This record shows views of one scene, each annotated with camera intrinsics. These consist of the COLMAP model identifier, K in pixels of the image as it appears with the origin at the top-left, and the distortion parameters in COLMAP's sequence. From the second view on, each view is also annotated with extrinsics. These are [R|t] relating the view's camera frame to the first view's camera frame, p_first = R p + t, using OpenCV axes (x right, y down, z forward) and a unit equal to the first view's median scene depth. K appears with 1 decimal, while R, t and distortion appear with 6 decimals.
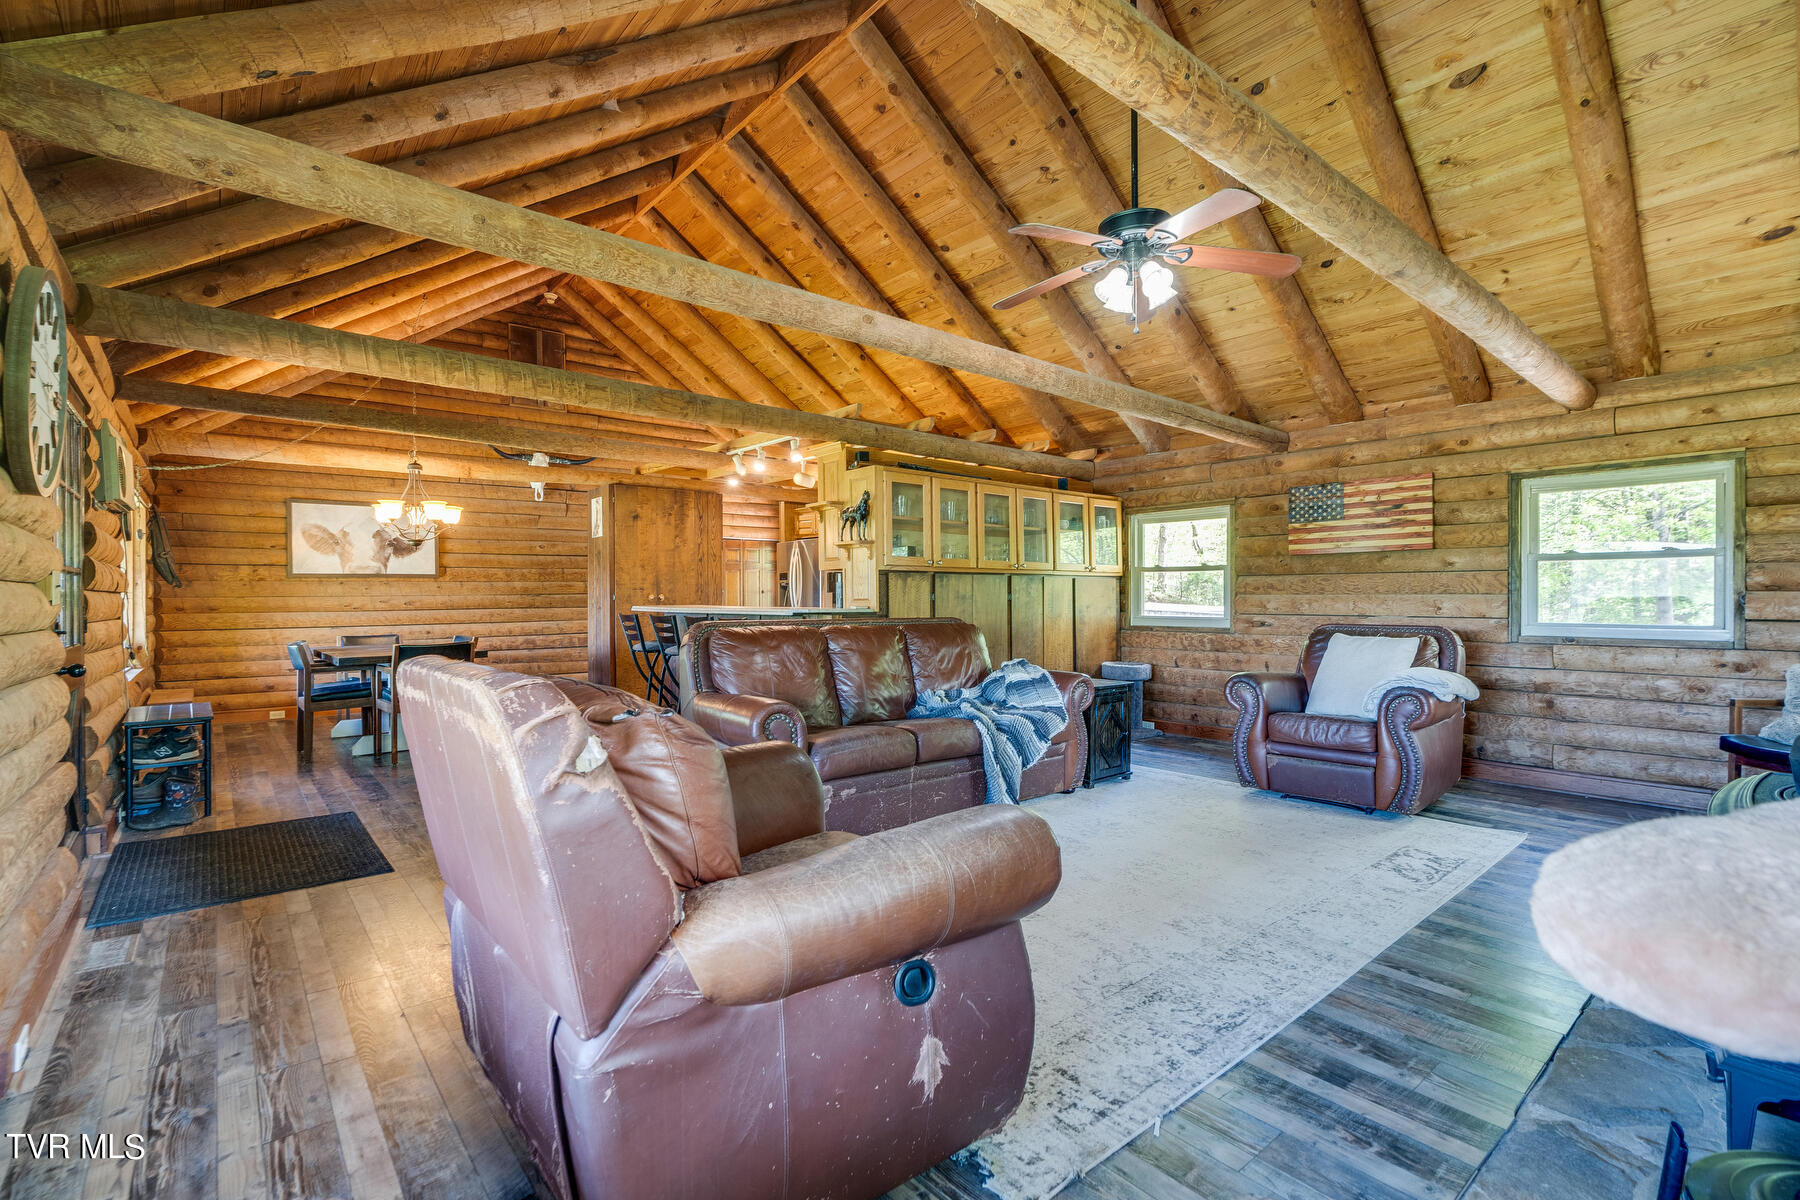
lens RADIAL K [[818.8, 0, 896.9], [0, 818.8, 599.0], [0, 0, 1]] dist [-0.009117, 0.002571]
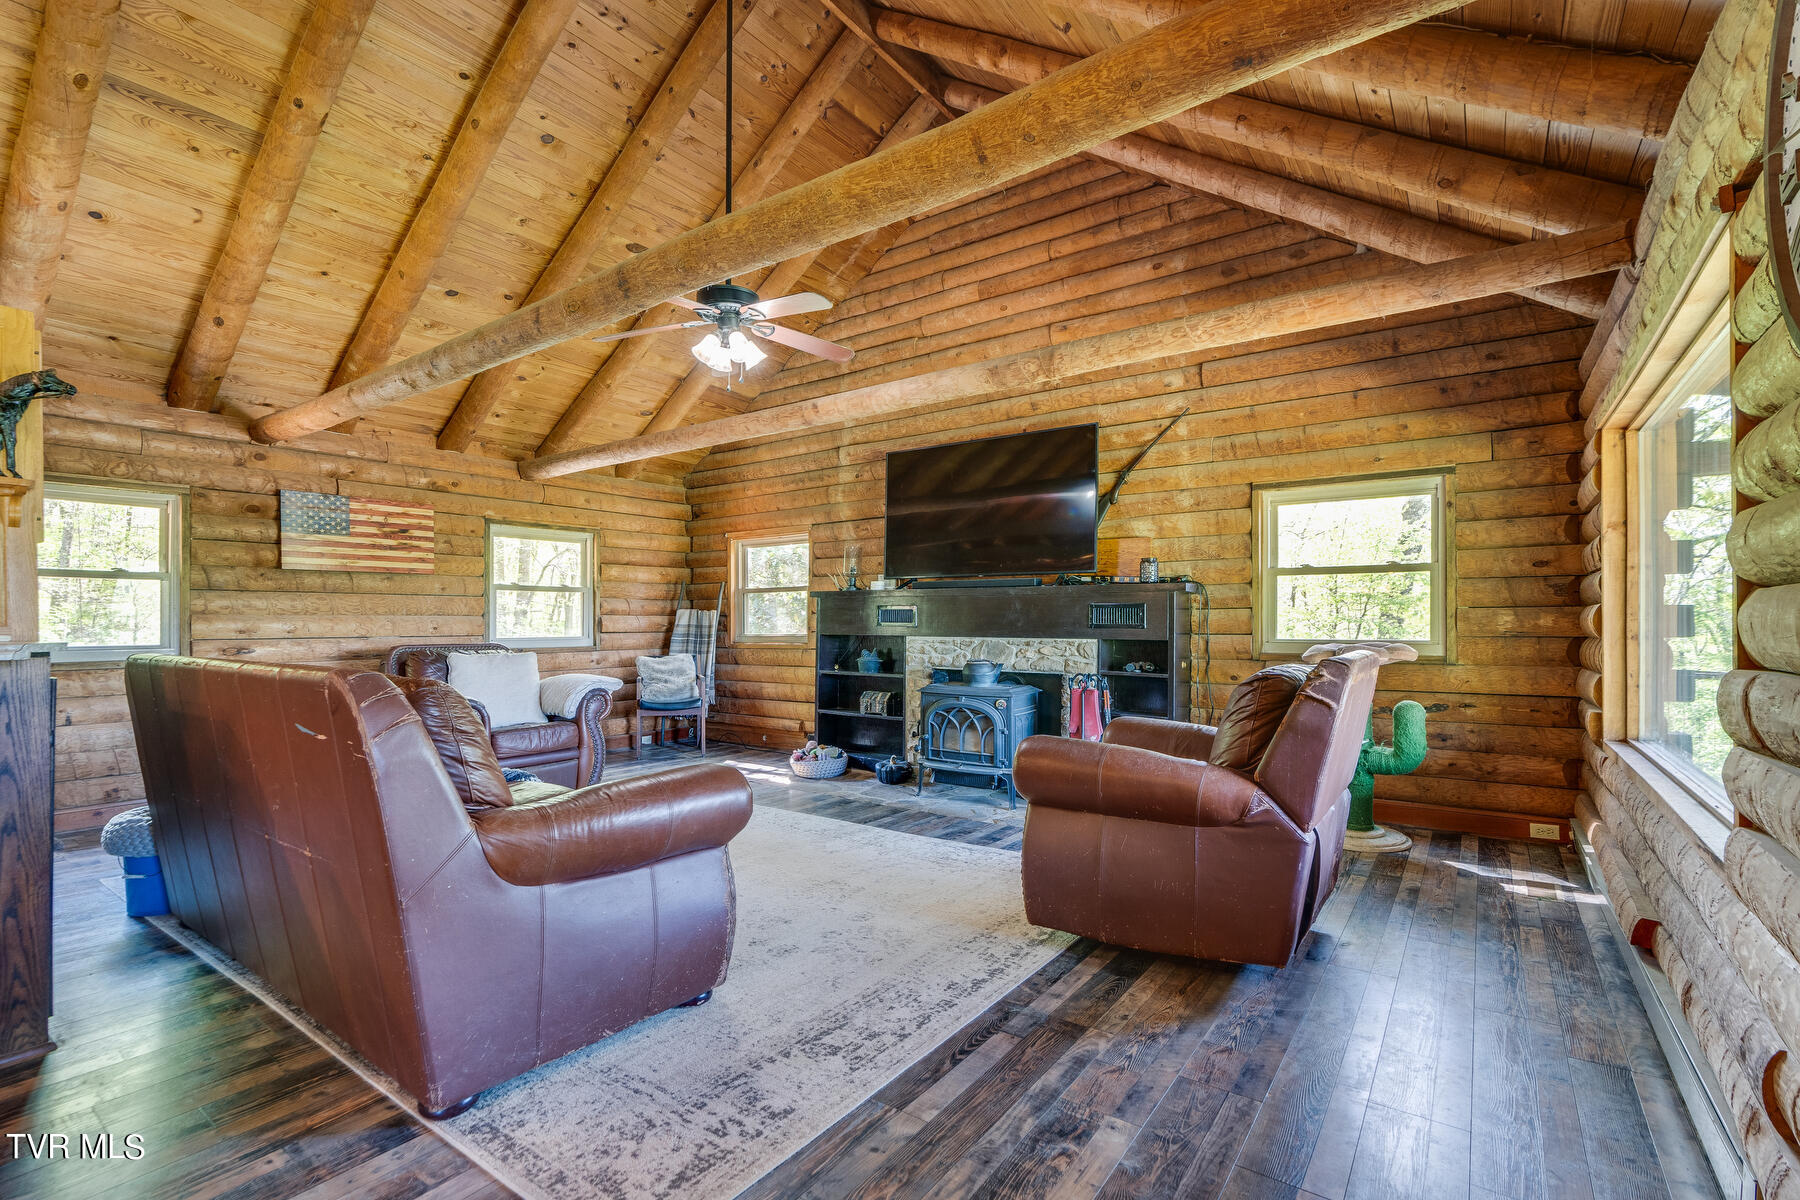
lens RADIAL K [[818.8, 0, 896.9], [0, 818.8, 610.5], [0, 0, 1]] dist [-0.009117, 0.002571]
pose [[-0.236677, 0.010904, 0.971527, -0.559551], [0.001552, 0.999940, -0.010845, 0.000304], [-0.971587, -0.001059, -0.236680, 0.649219]]
